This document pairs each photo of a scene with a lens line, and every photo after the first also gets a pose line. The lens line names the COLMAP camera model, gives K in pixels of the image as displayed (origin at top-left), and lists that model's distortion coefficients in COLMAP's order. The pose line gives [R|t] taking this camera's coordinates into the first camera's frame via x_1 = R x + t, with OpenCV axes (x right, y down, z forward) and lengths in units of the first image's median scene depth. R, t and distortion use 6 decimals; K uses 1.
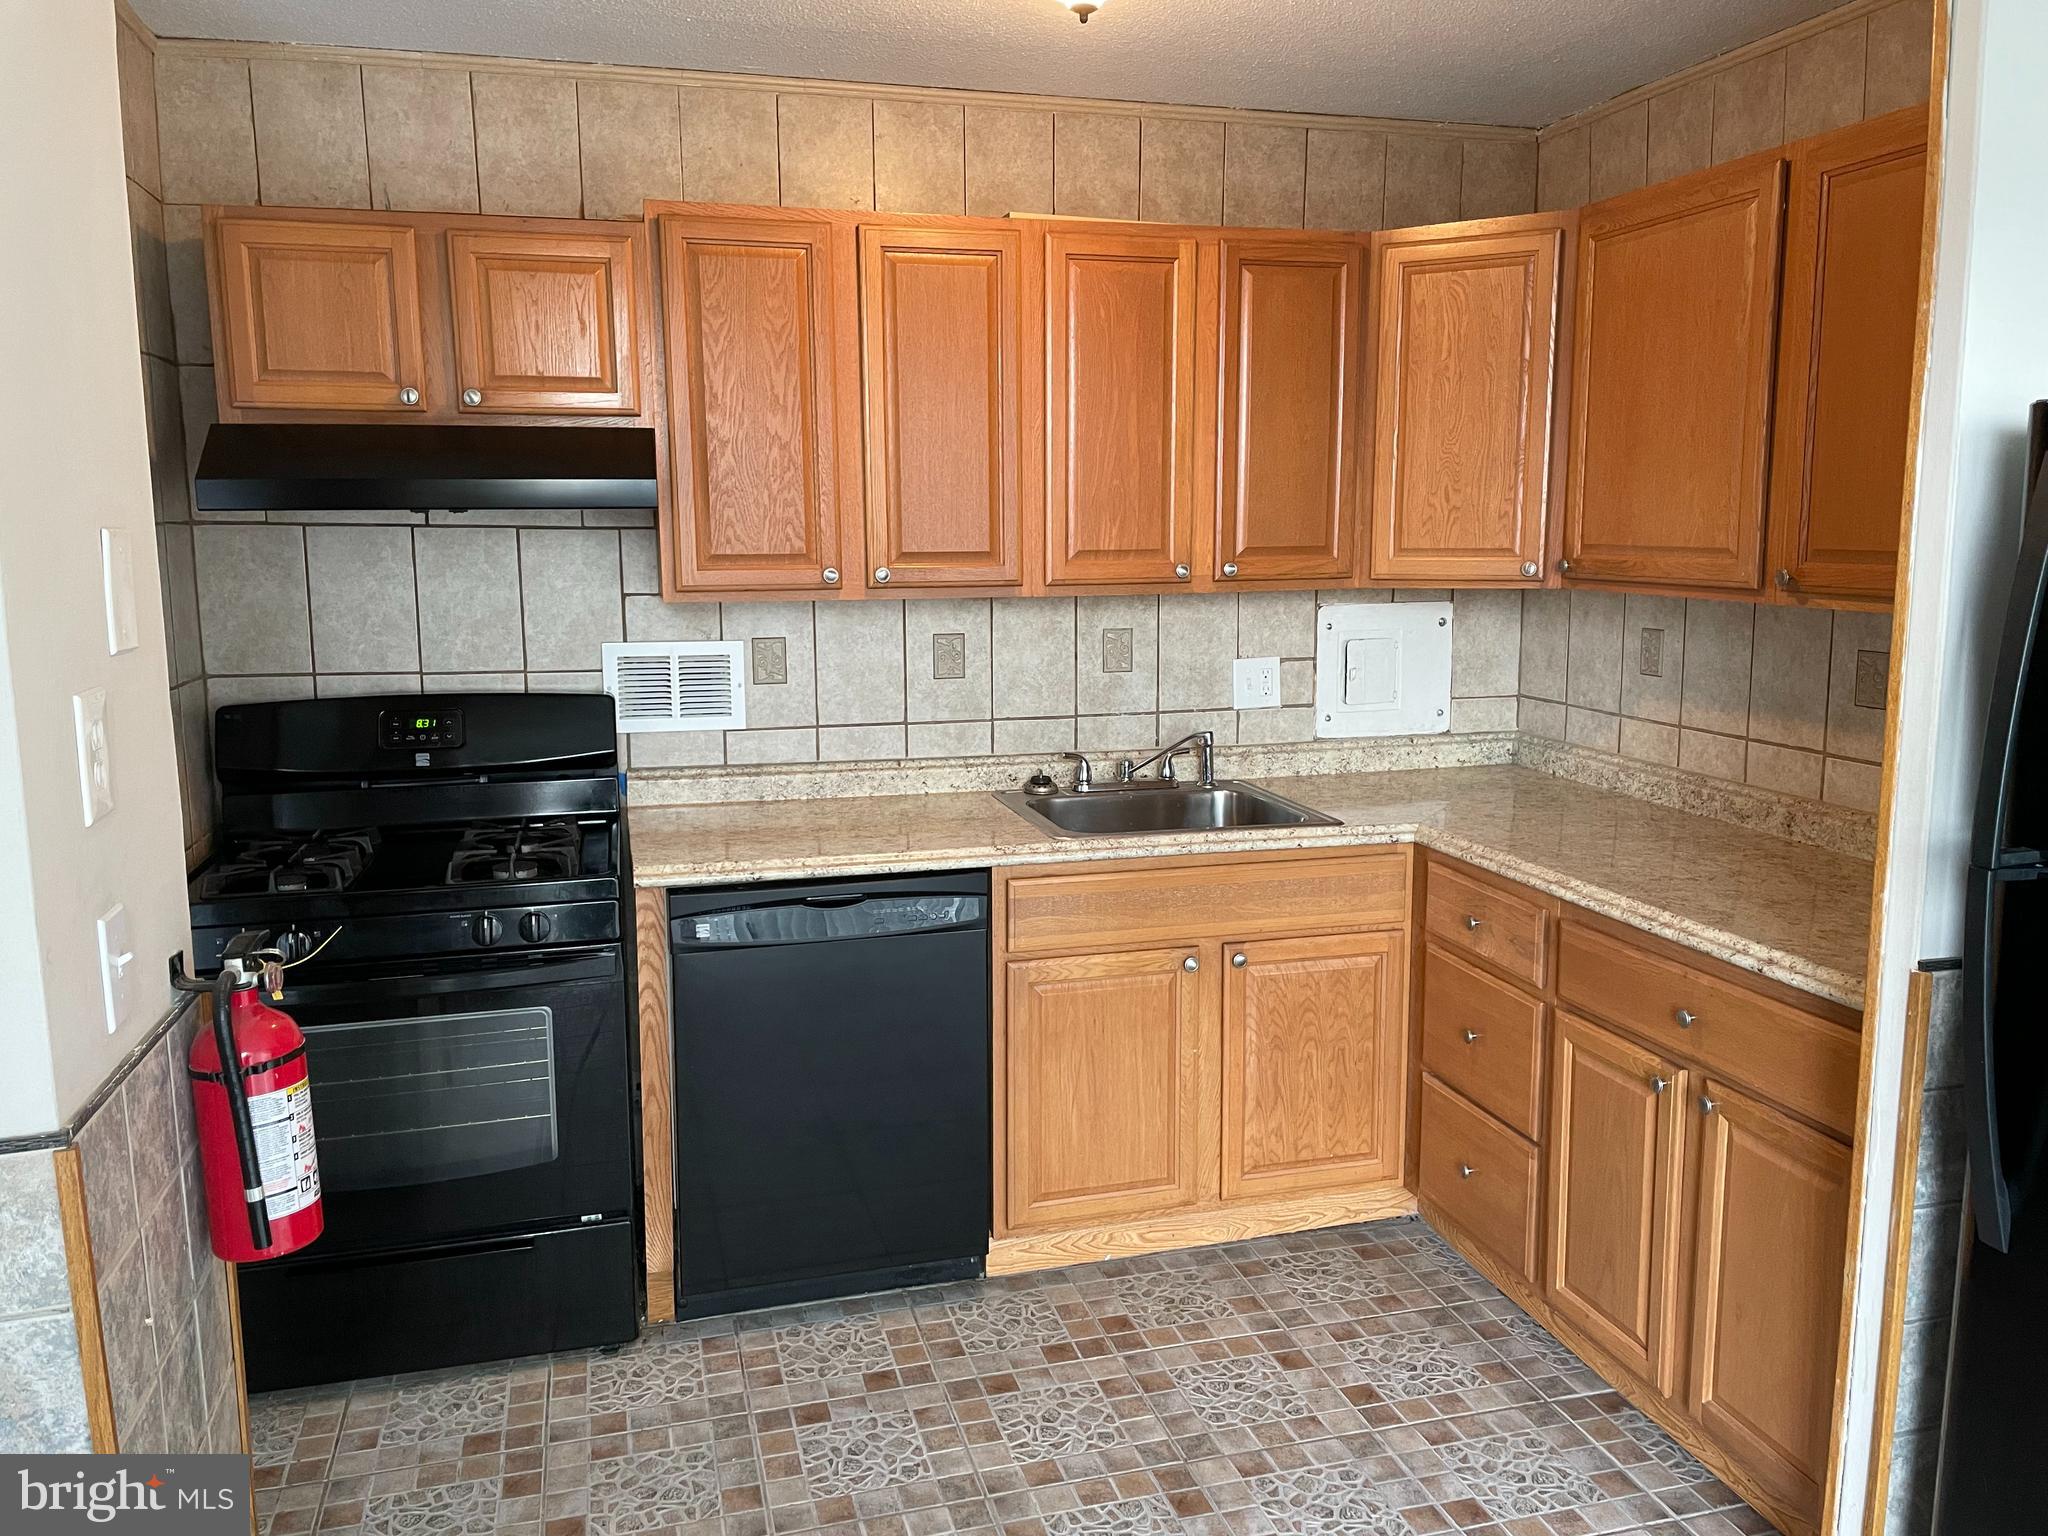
lens RADIAL K [[1558.4, 0, 1026.7], [0, 1558.4, 759.8], [0, 0, 1]] dist [0.096188, -0.103037]
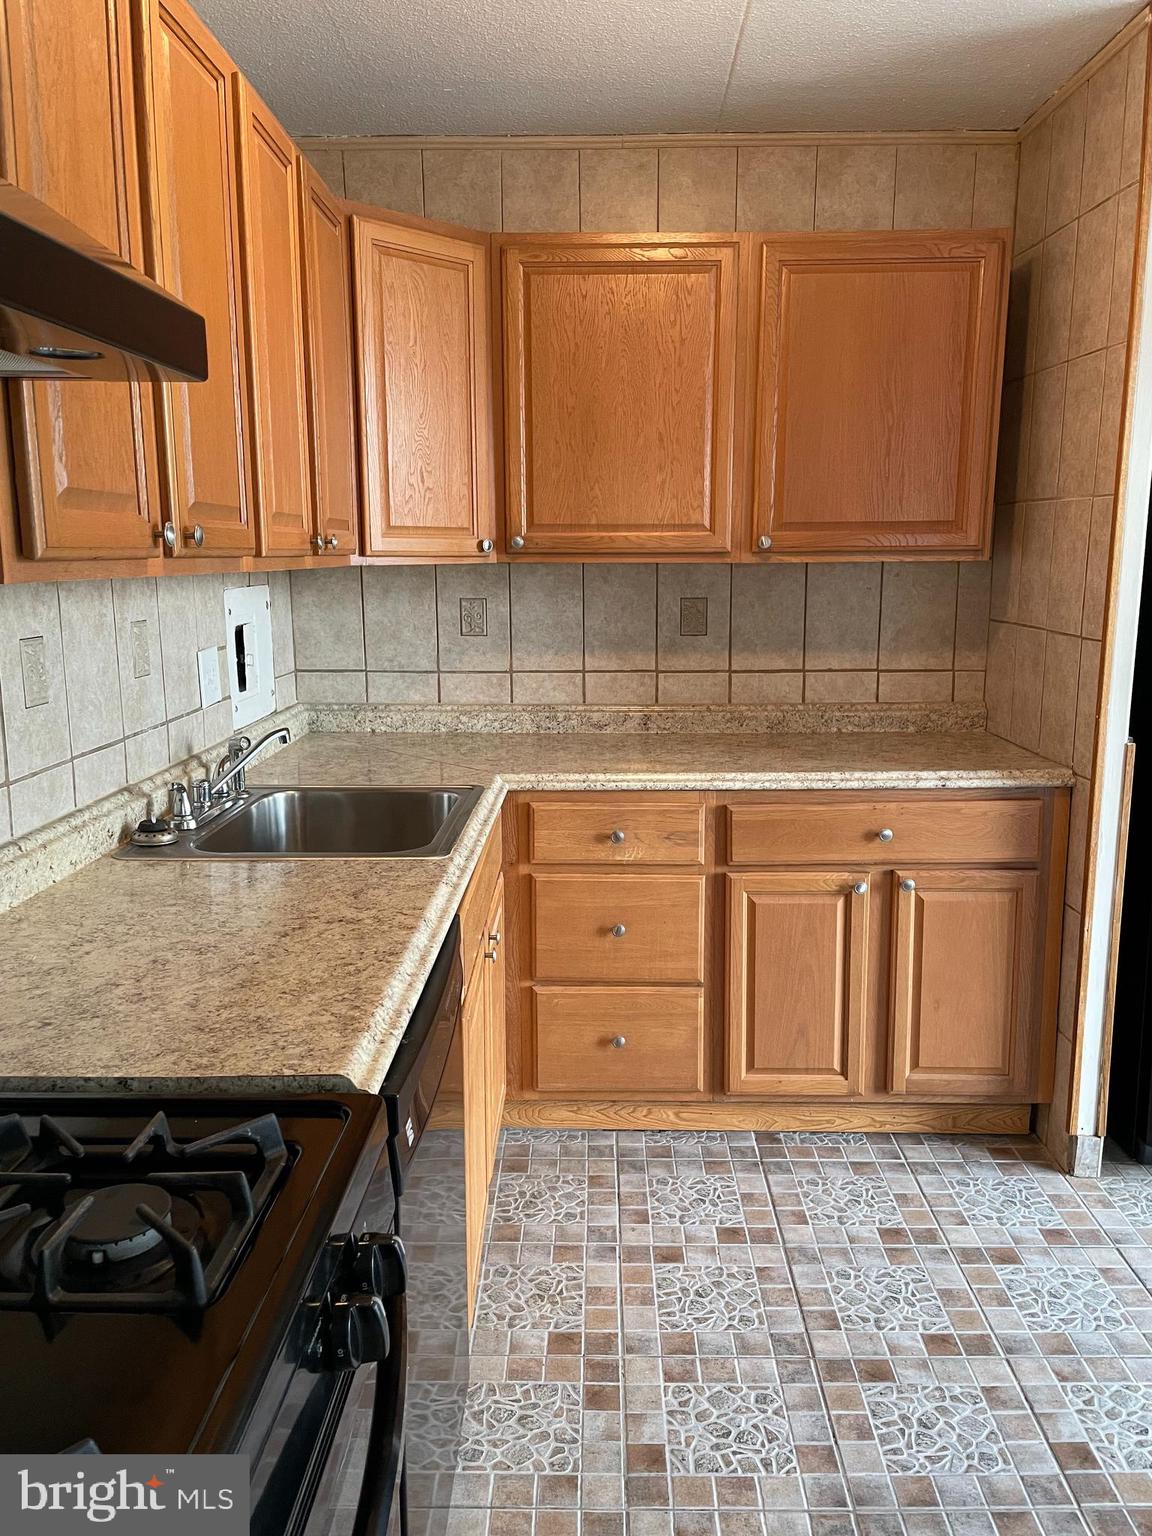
lens RADIAL K [[1168.8, 0, 578.6], [0, 1168.8, 769.5], [0, 0, 1]] dist [0.096188, -0.103037]
pose [[0.273291, -0.169439, 0.946891, -0.566445], [0.150266, 0.979800, 0.131959, -0.069578], [-0.950122, 0.106222, 0.293231, 0.768926]]
